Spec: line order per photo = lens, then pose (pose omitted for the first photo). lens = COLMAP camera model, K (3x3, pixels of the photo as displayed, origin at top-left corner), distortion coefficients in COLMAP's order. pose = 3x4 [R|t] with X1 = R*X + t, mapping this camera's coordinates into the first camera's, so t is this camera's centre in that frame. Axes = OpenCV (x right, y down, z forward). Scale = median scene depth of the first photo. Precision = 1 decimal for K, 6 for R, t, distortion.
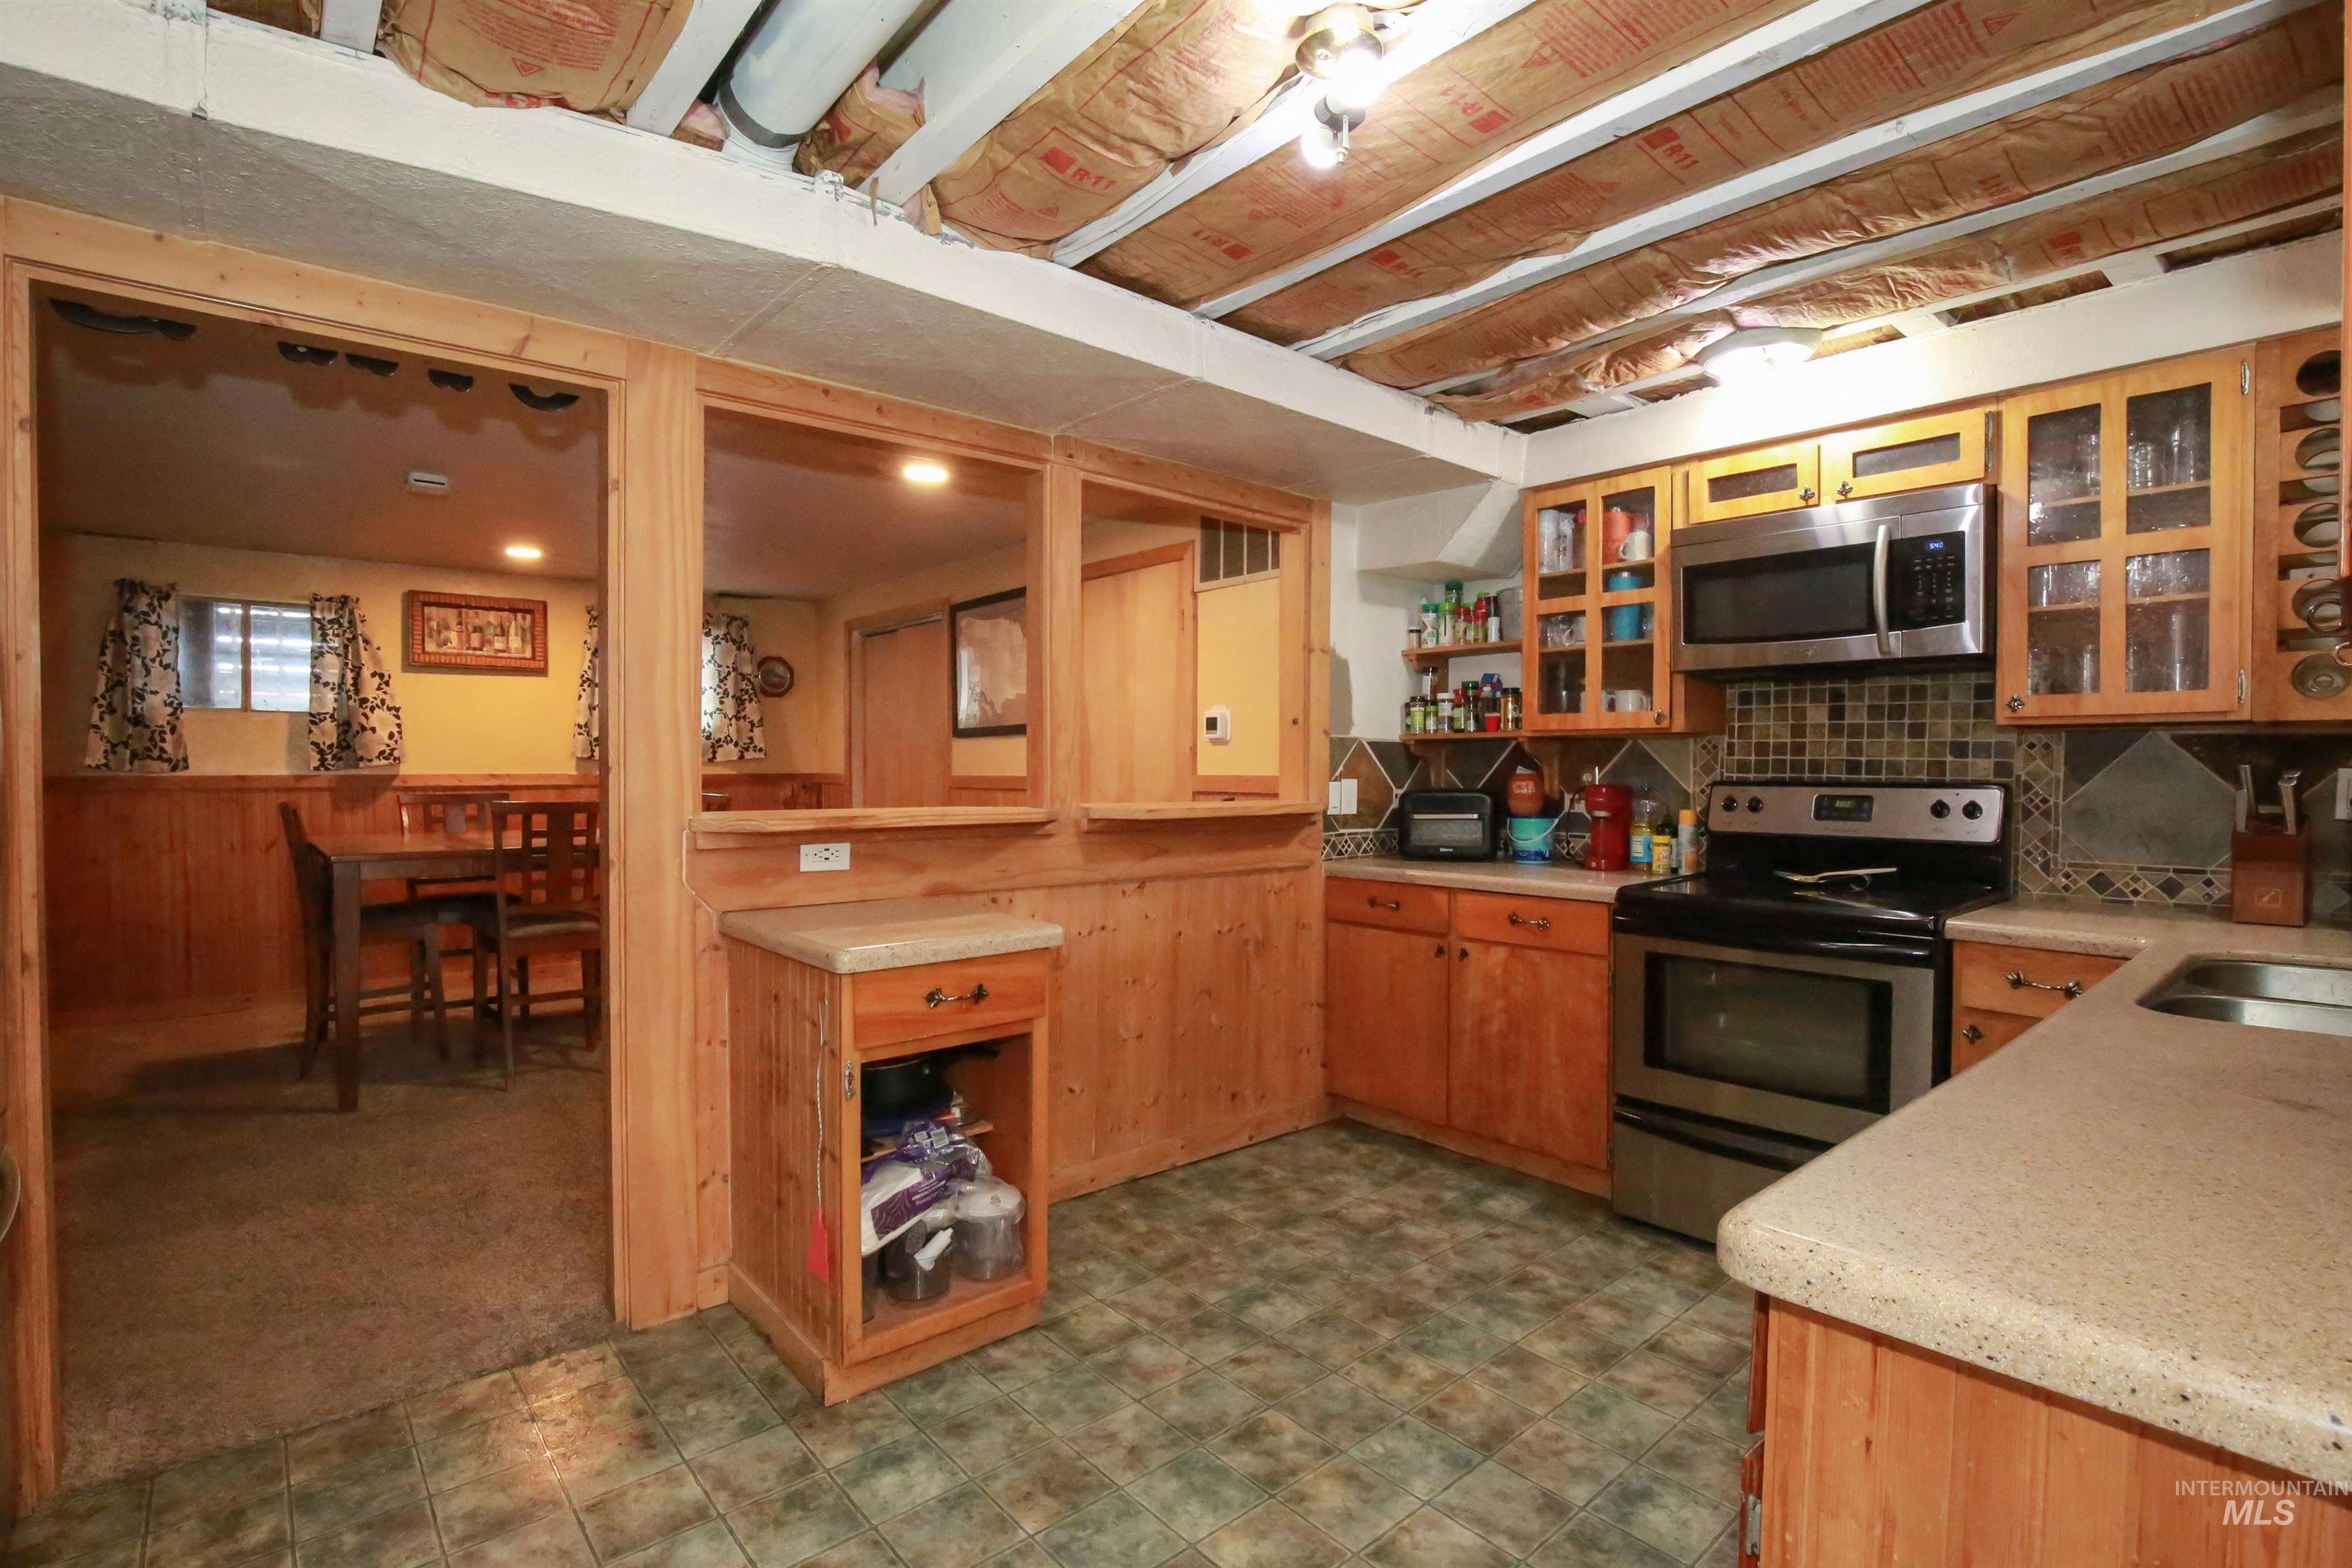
lens RADIAL K [[1094.6, 0, 1200.4], [0, 1094.6, 791.2], [0, 0, 1]] dist [-0.032167, 0.007604]
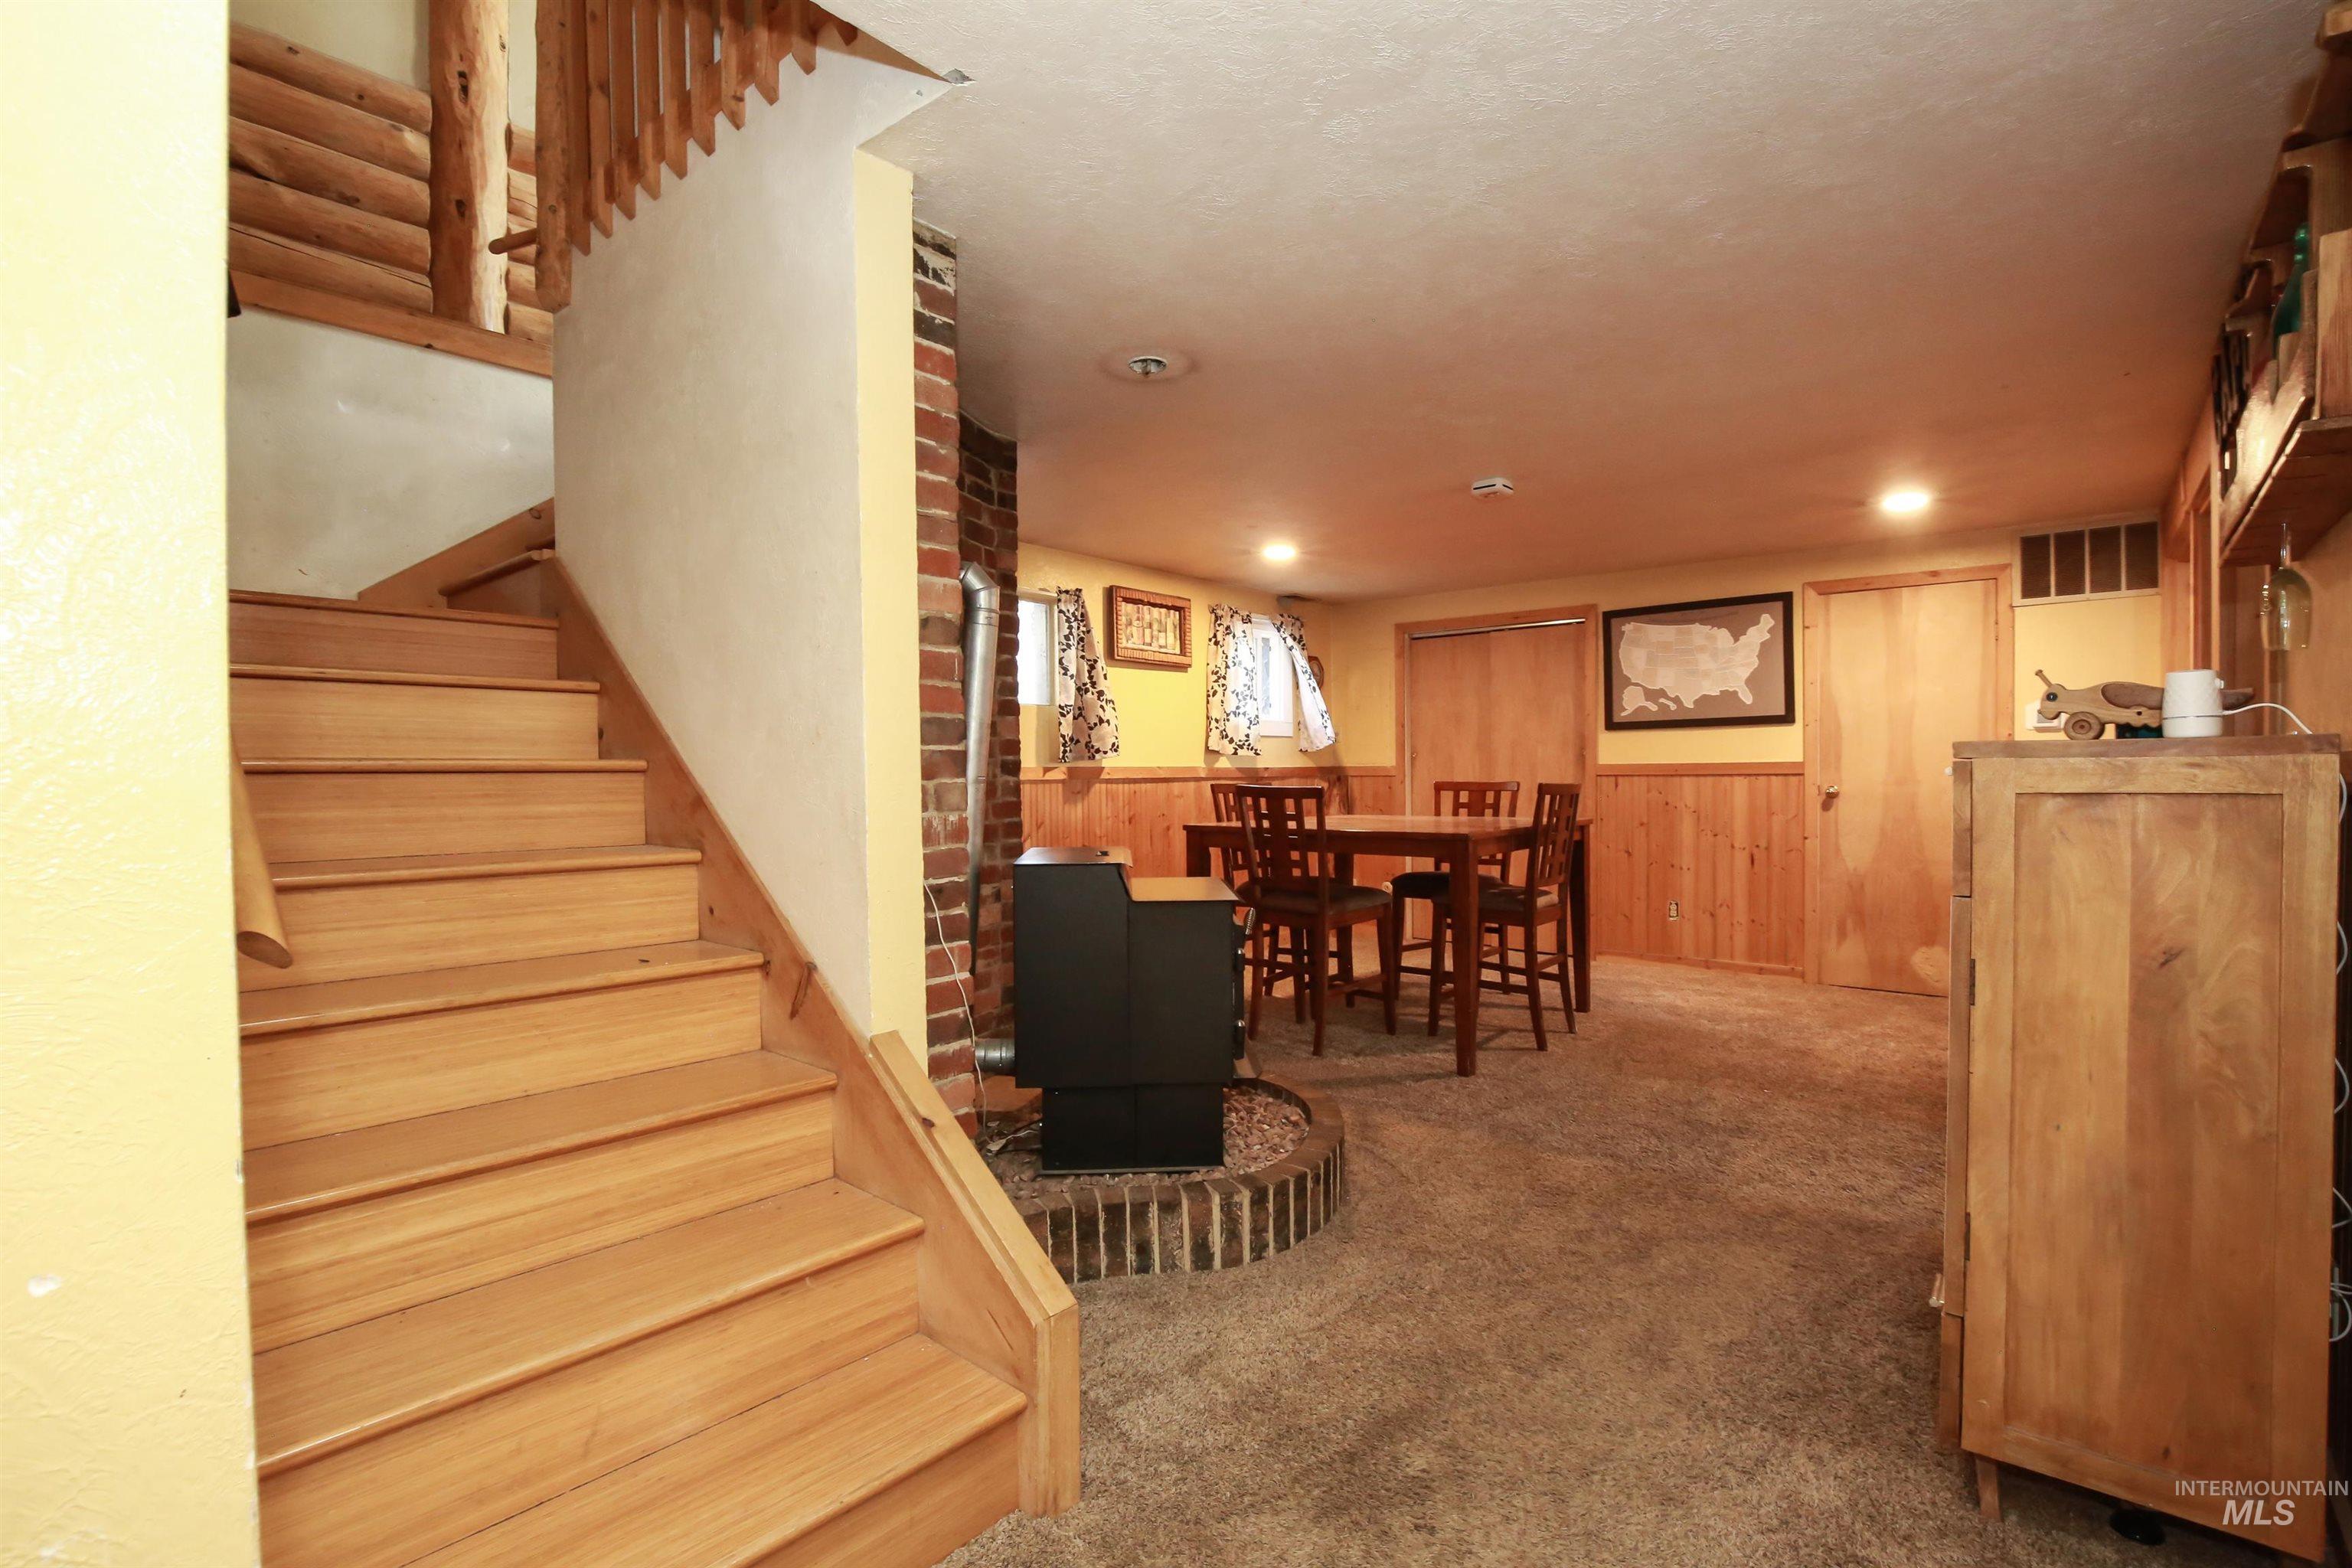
lens RADIAL K [[1070.6, 0, 1198.6], [0, 1070.6, 790.0], [0, 0, 1]] dist [-0.034653, 0.010045]
pose [[0.989755, -0.009805, 0.142438, -0.835225], [0.011312, 0.999888, -0.009775, 0.017206], [-0.142327, 0.011287, 0.989755, -0.002326]]
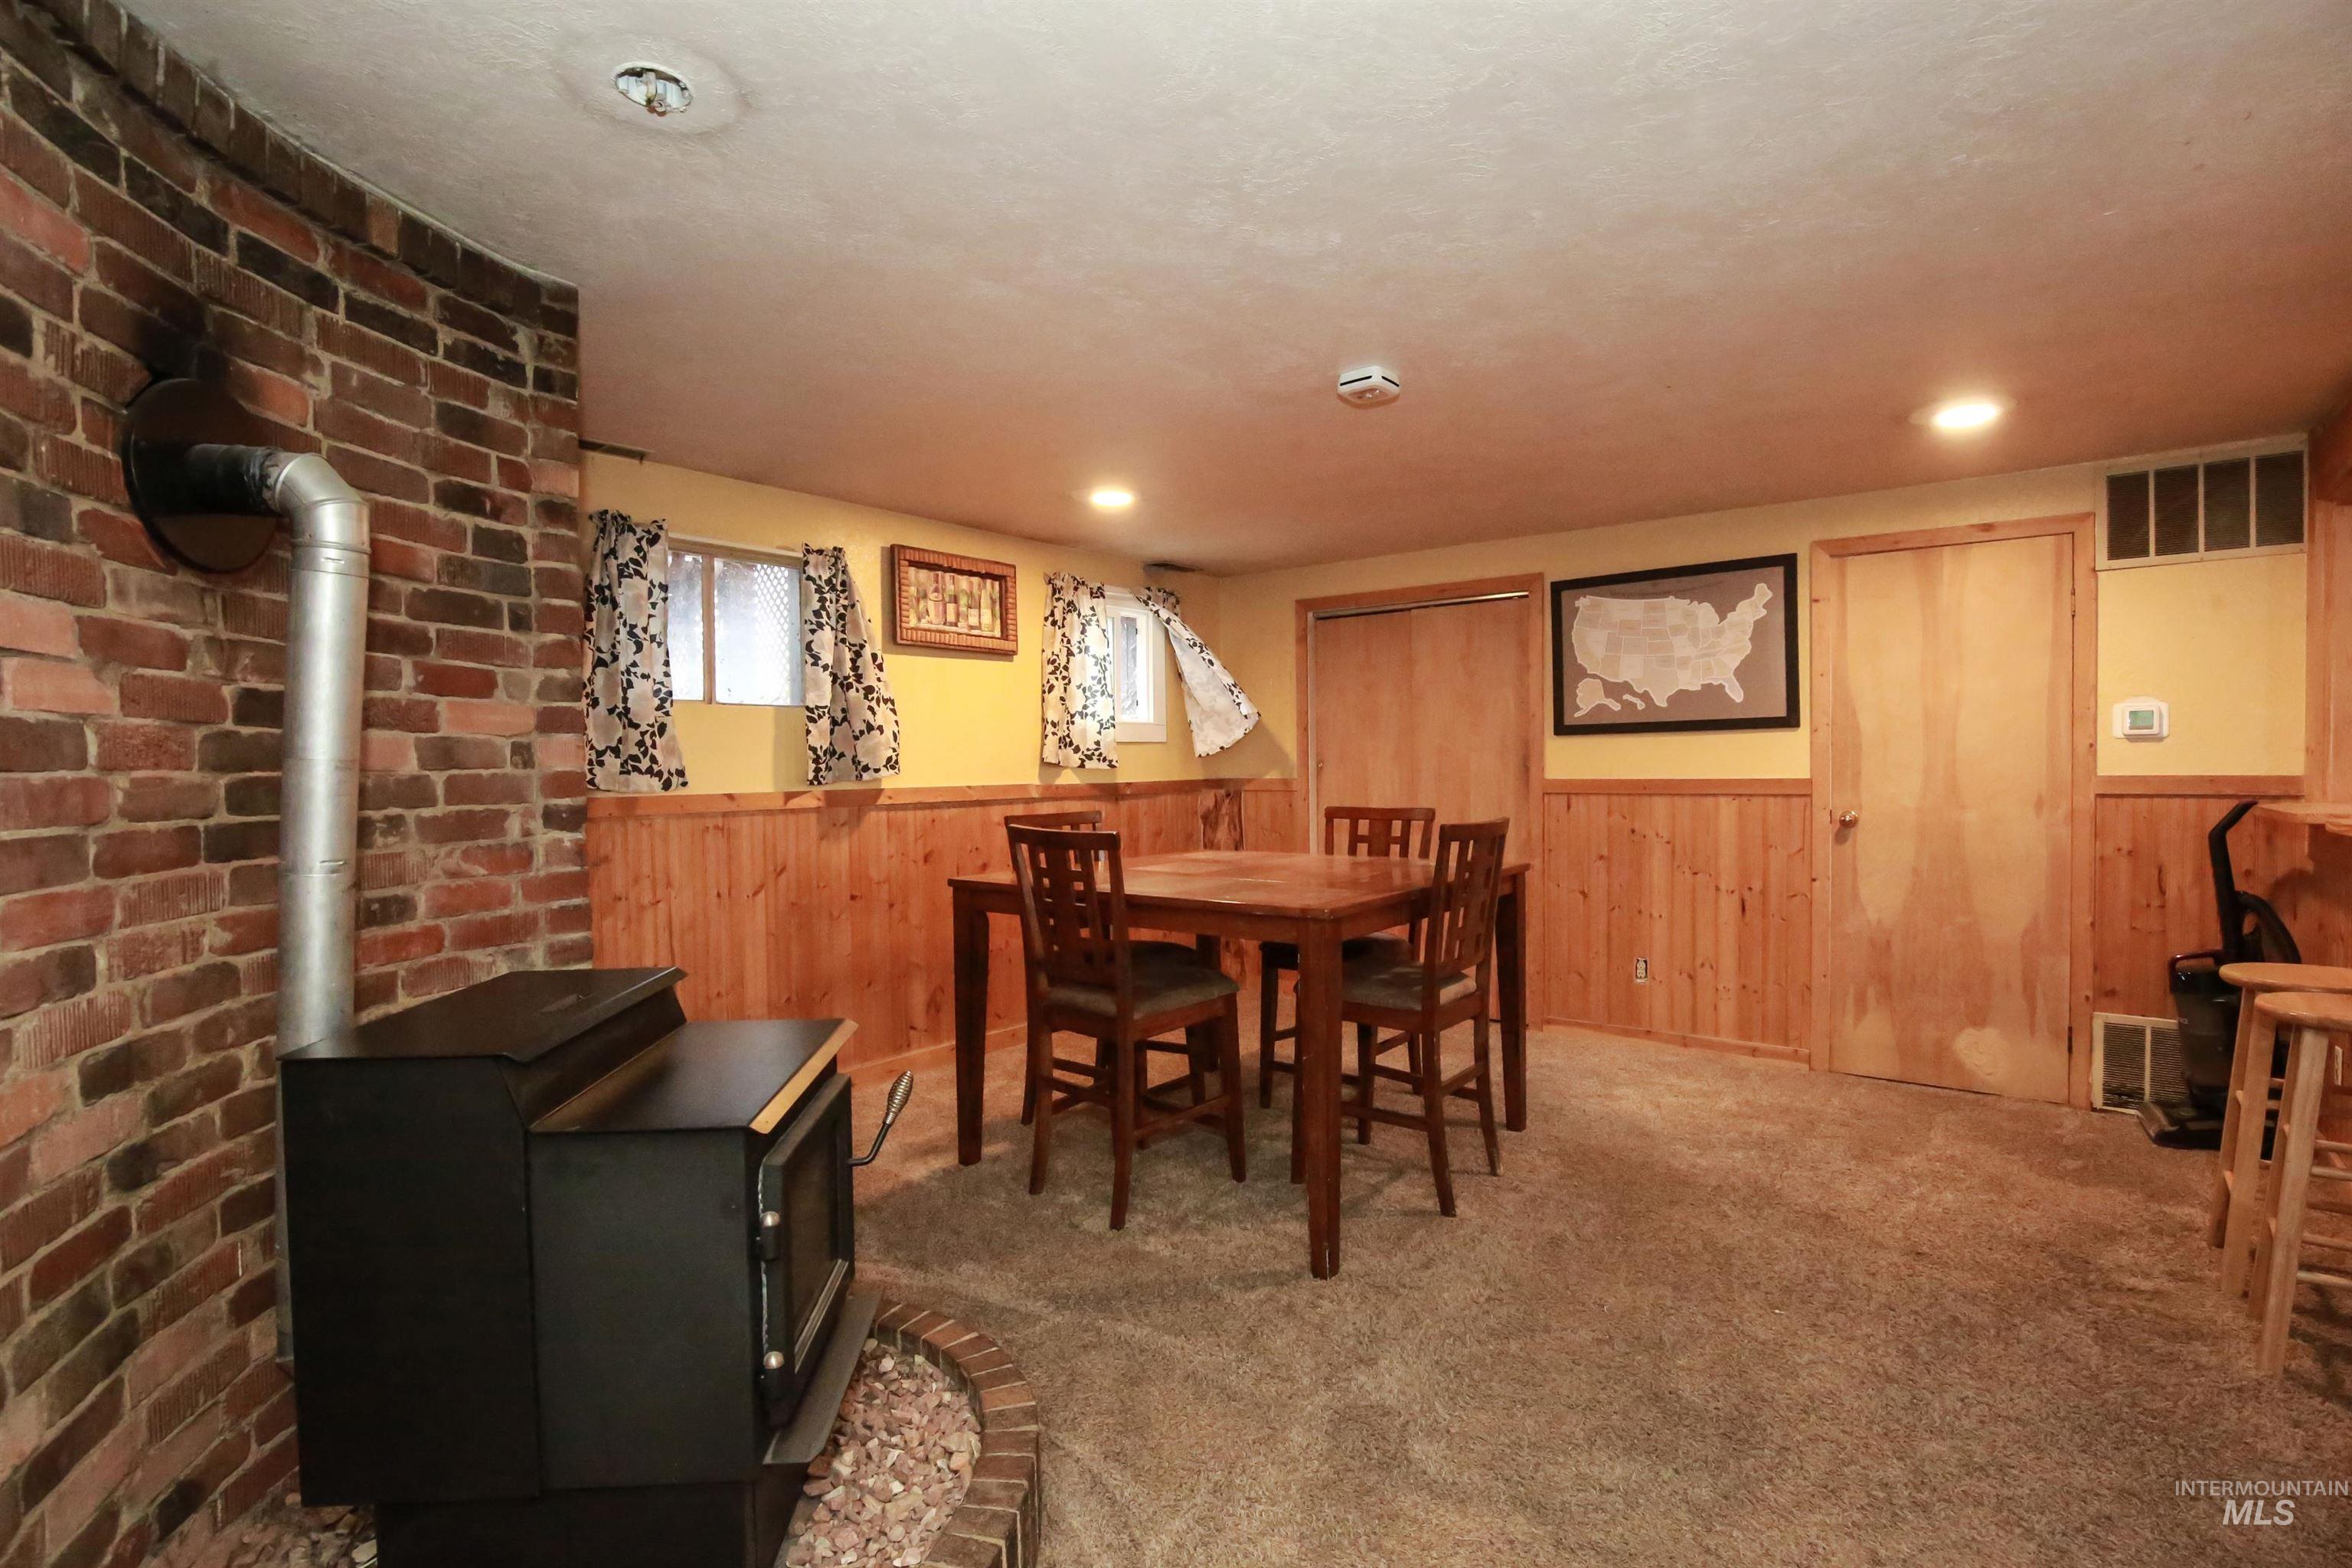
lens RADIAL K [[1094.6, 0, 1200.4], [0, 1094.6, 791.2], [0, 0, 1]] dist [-0.032167, 0.007604]
pose [[0.984685, -0.015473, 0.173654, -0.688538], [0.015721, 0.999876, -0.000051, -0.011069], [-0.173632, 0.002780, 0.984807, 0.223230]]
